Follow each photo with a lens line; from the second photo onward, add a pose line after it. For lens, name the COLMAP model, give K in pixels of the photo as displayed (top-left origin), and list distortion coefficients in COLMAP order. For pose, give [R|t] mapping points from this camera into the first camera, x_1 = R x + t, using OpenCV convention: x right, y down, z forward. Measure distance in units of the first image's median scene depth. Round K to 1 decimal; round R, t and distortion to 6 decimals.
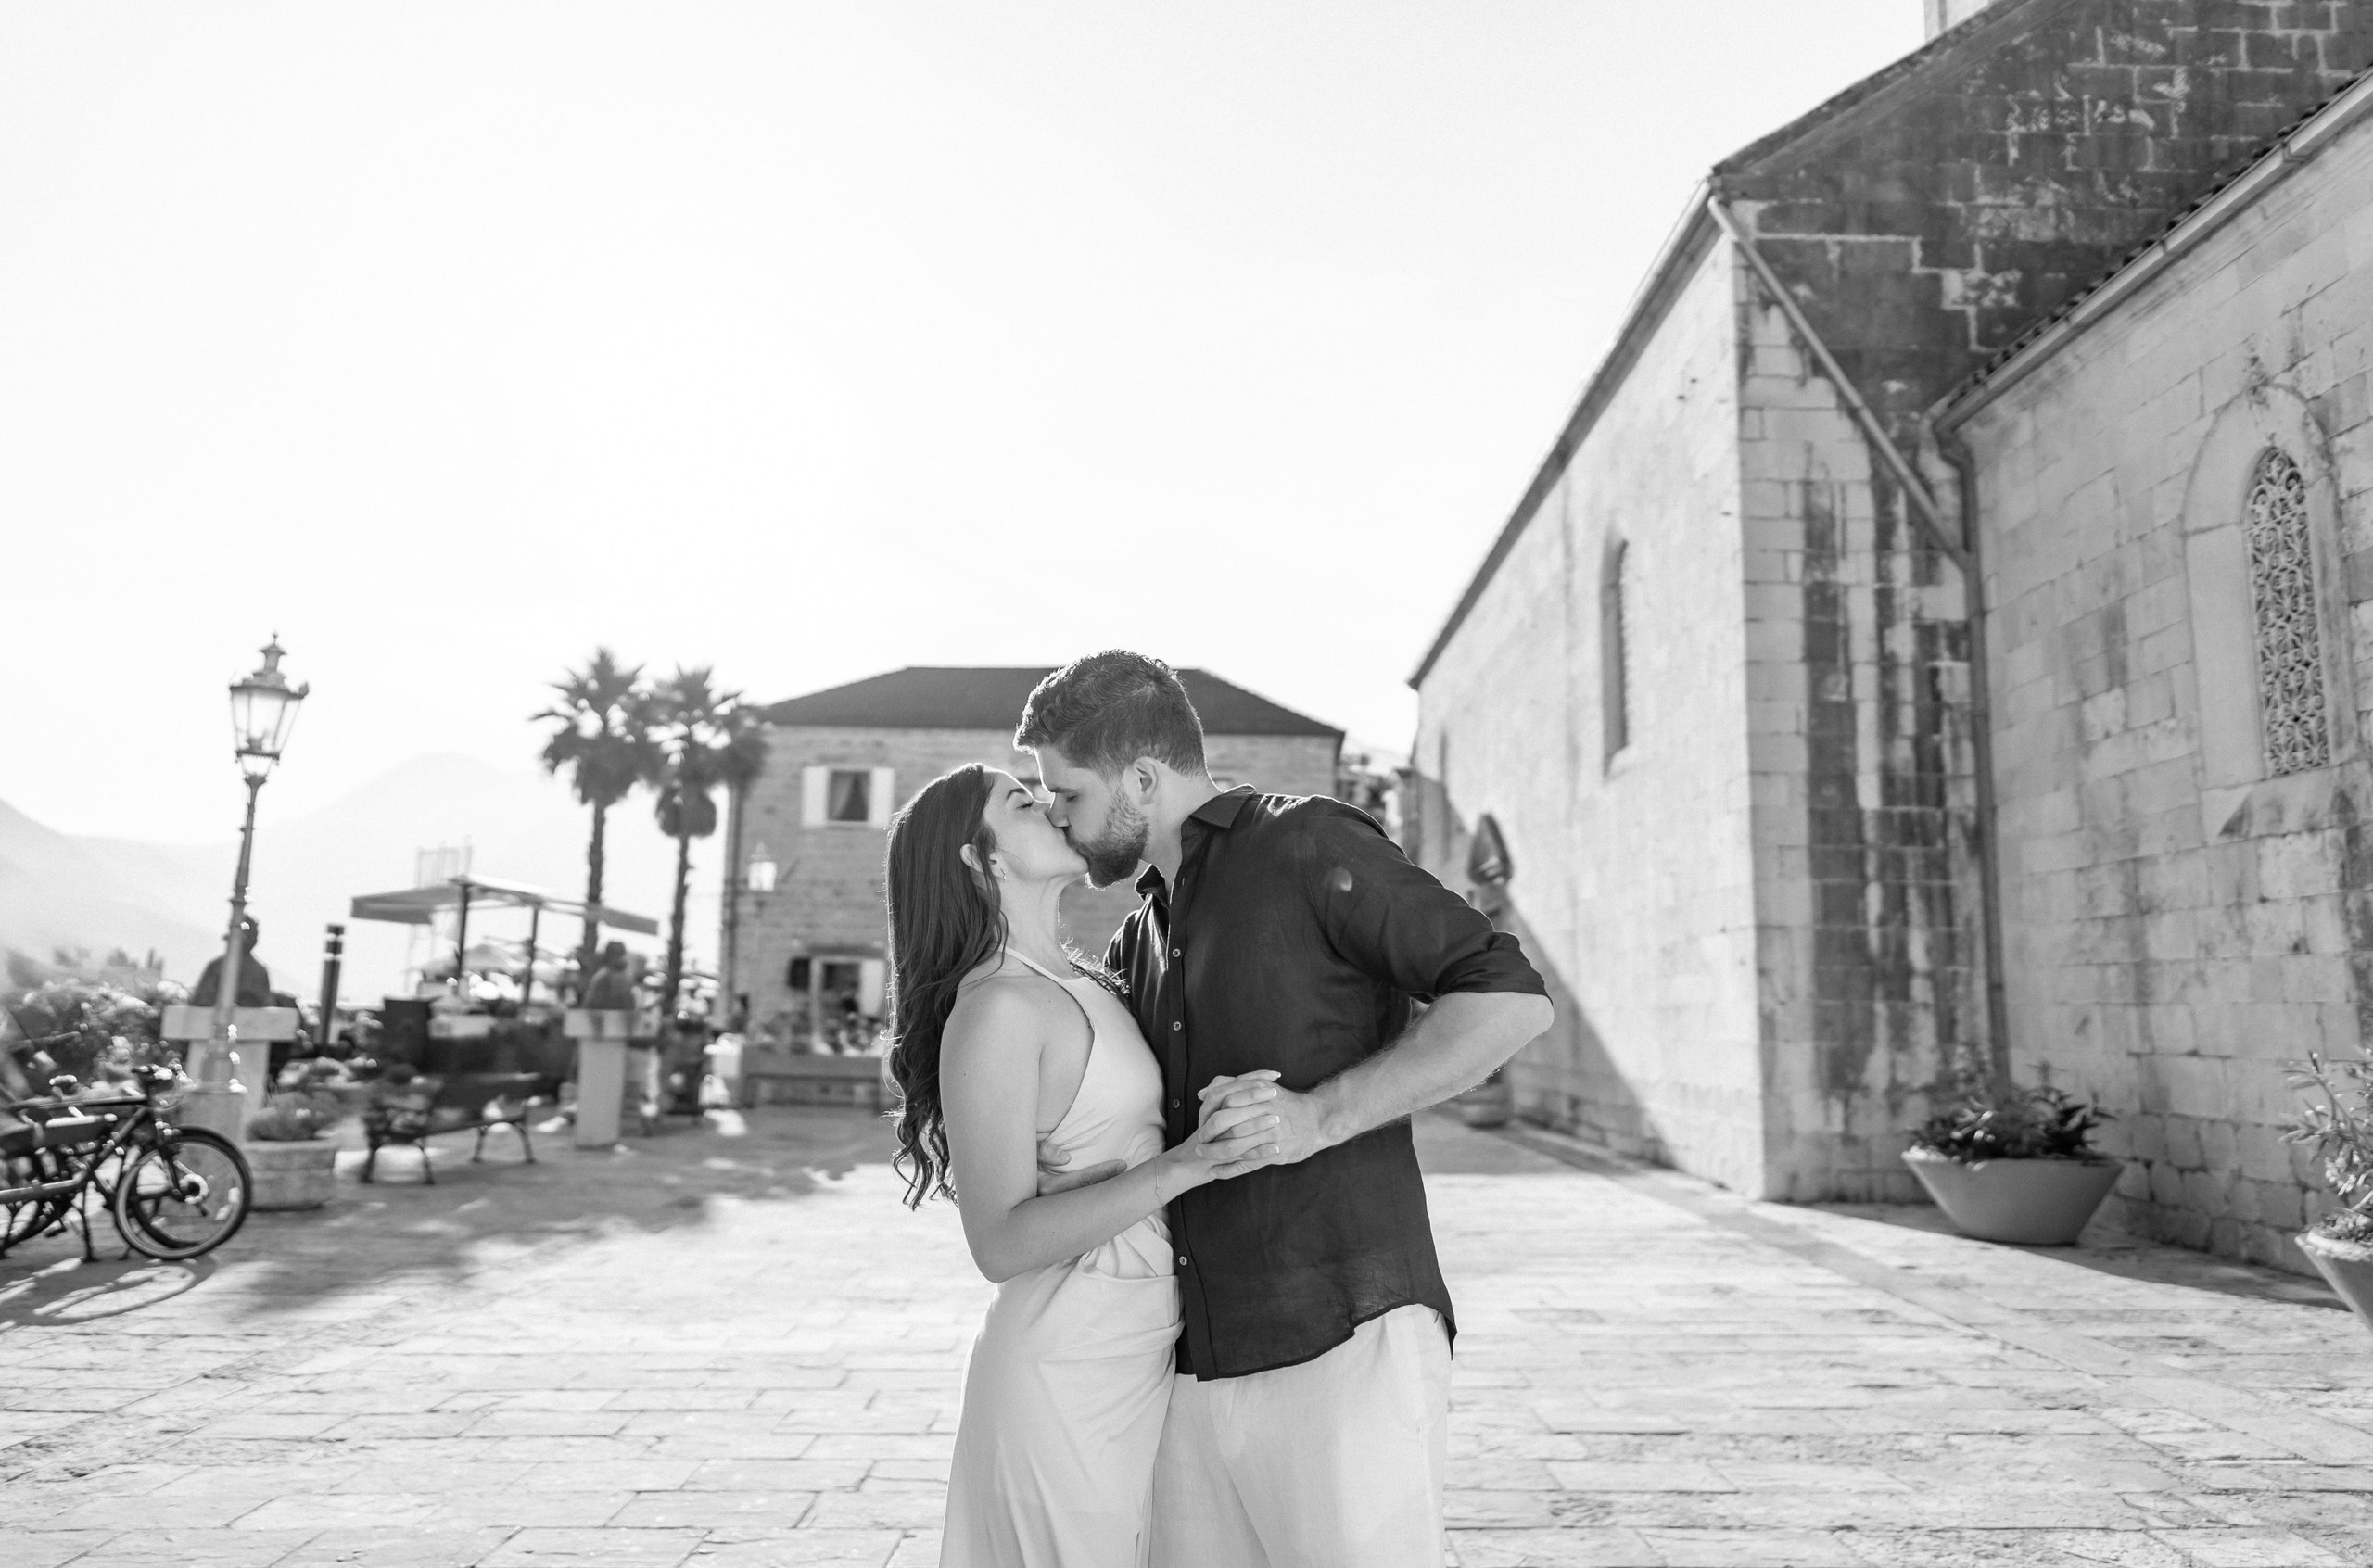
lens RADIAL K [[1594.8, 0, 1191.3], [0, 1594.8, 776.0], [0, 0, 1]] dist [-0.003135, 0.003411]
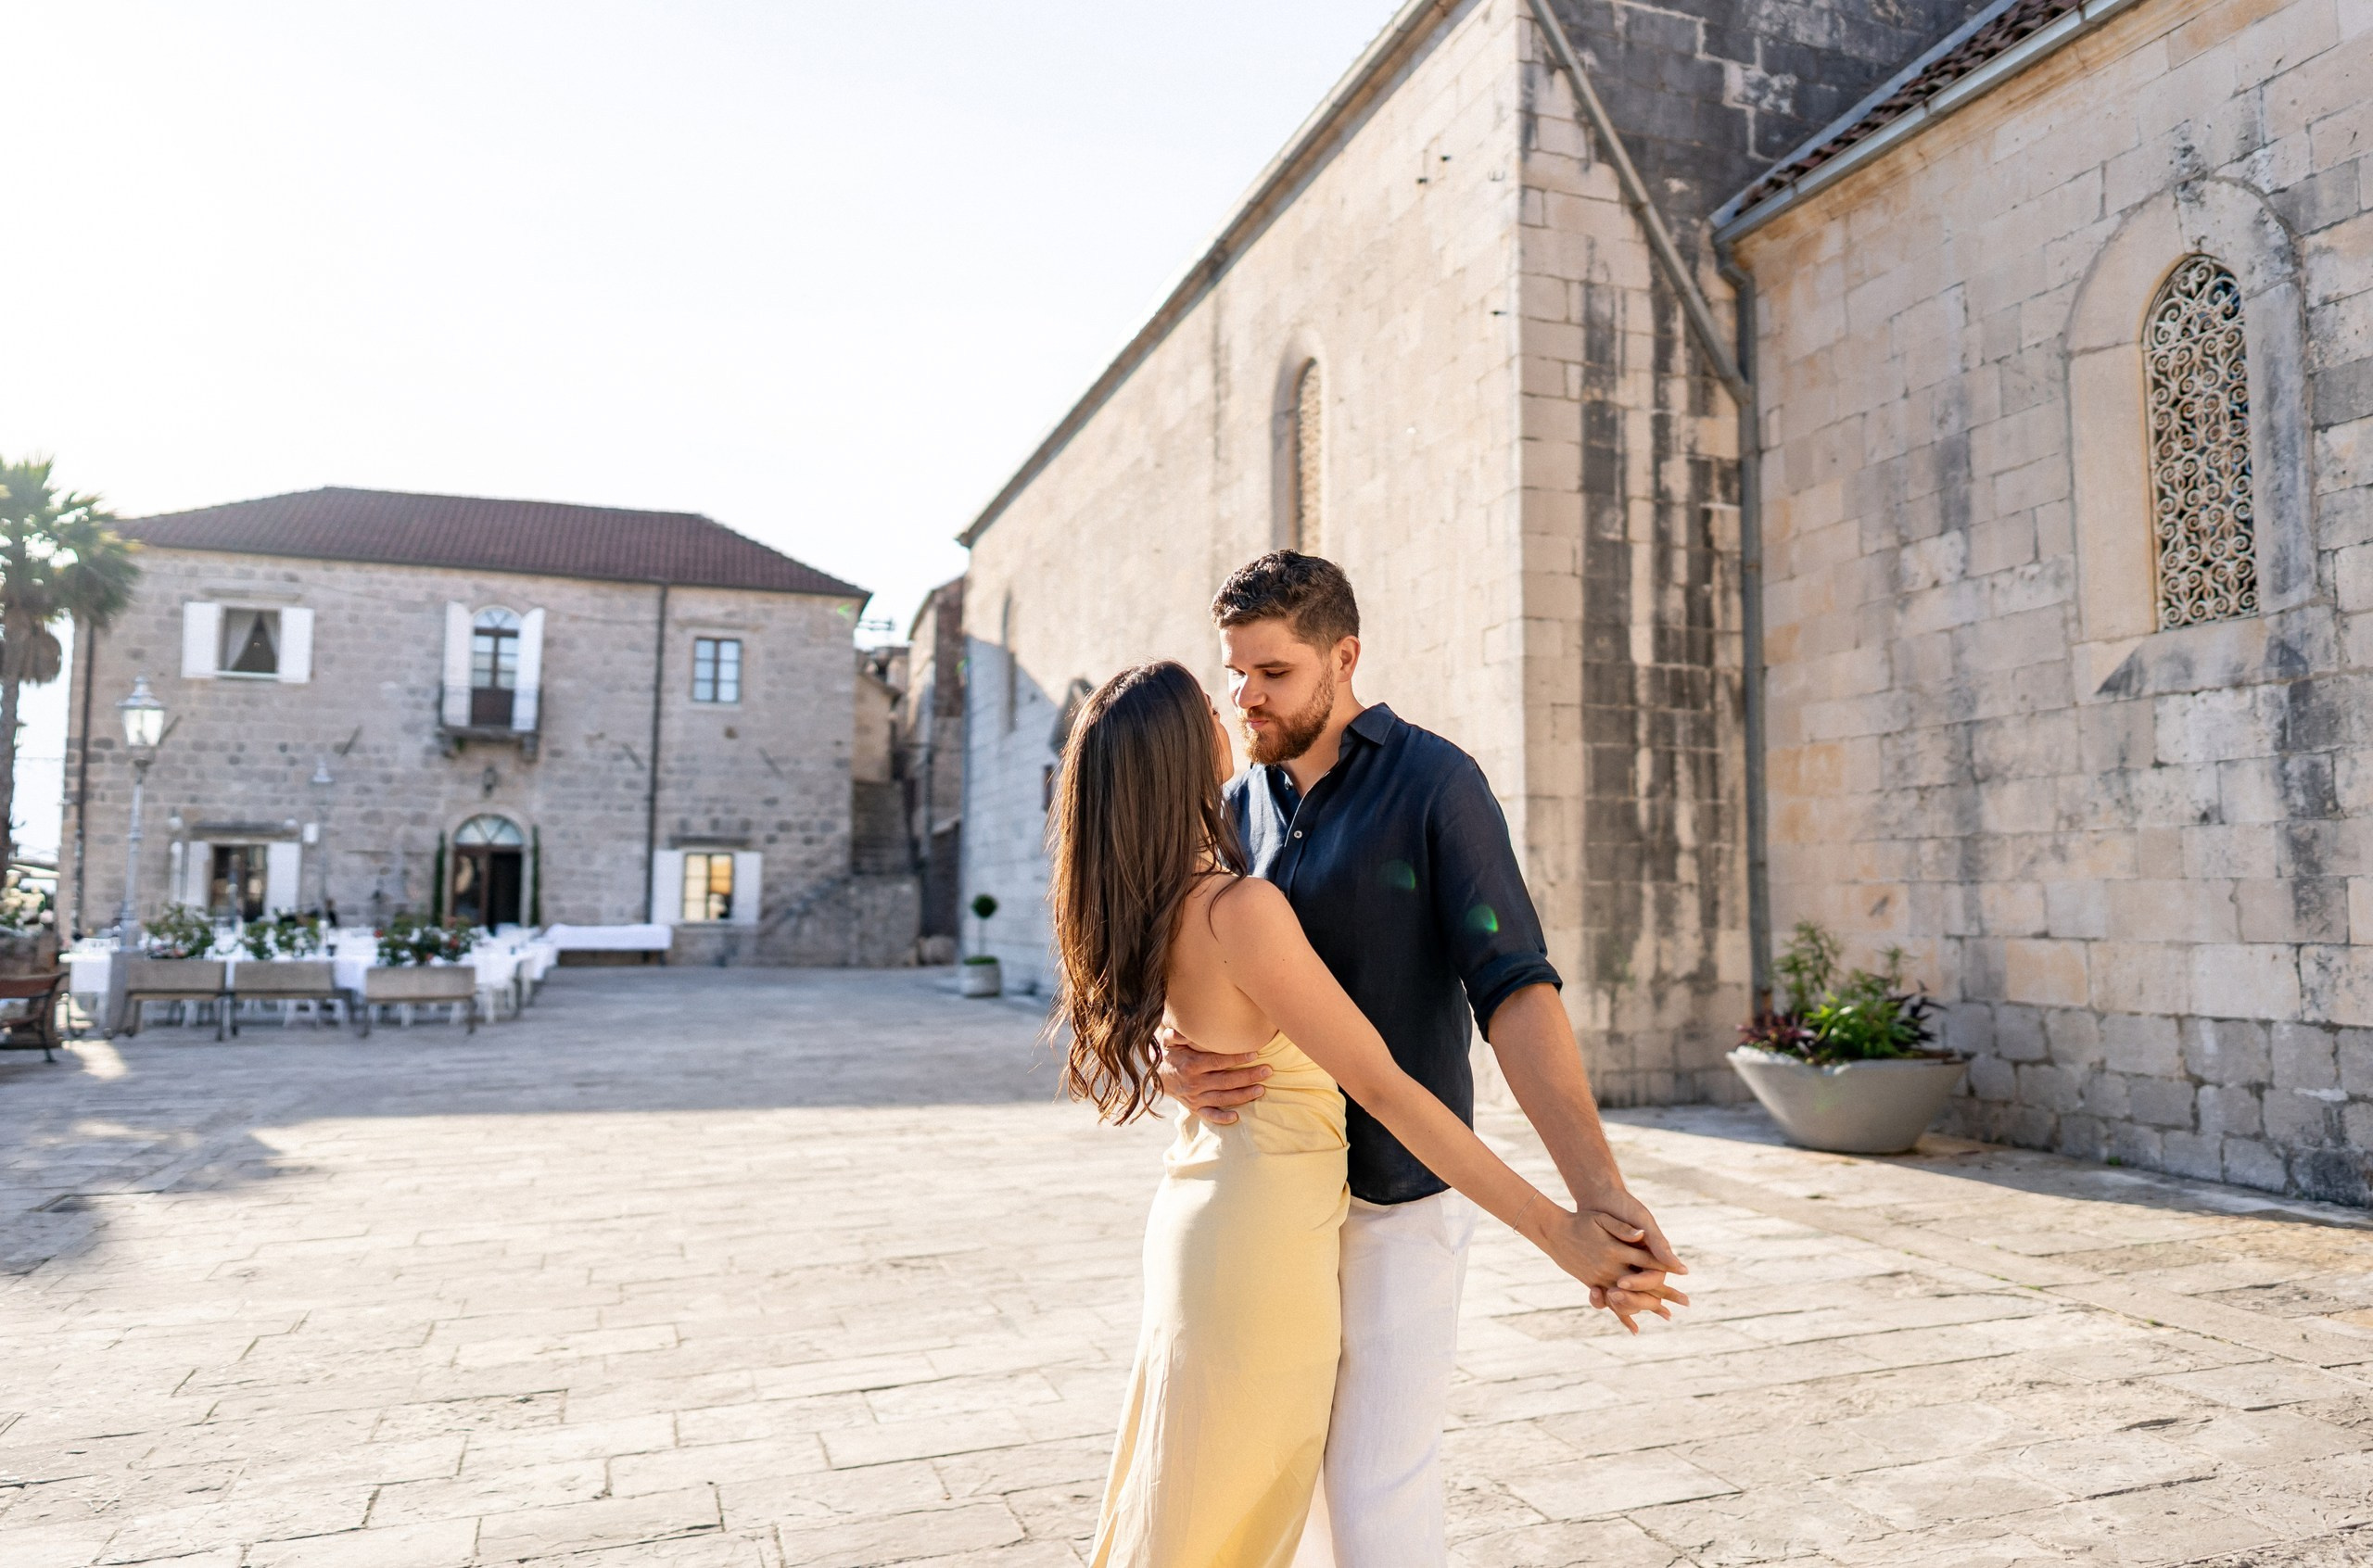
lens RADIAL K [[1594.8, 0, 1191.3], [0, 1594.8, 776.0], [0, 0, 1]] dist [-0.003135, 0.003411]
pose [[0.943348, 0.015090, 0.331461, -0.100755], [-0.038505, 0.997195, 0.064189, 0.035071], [-0.329562, -0.073316, 0.941283, 0.248577]]
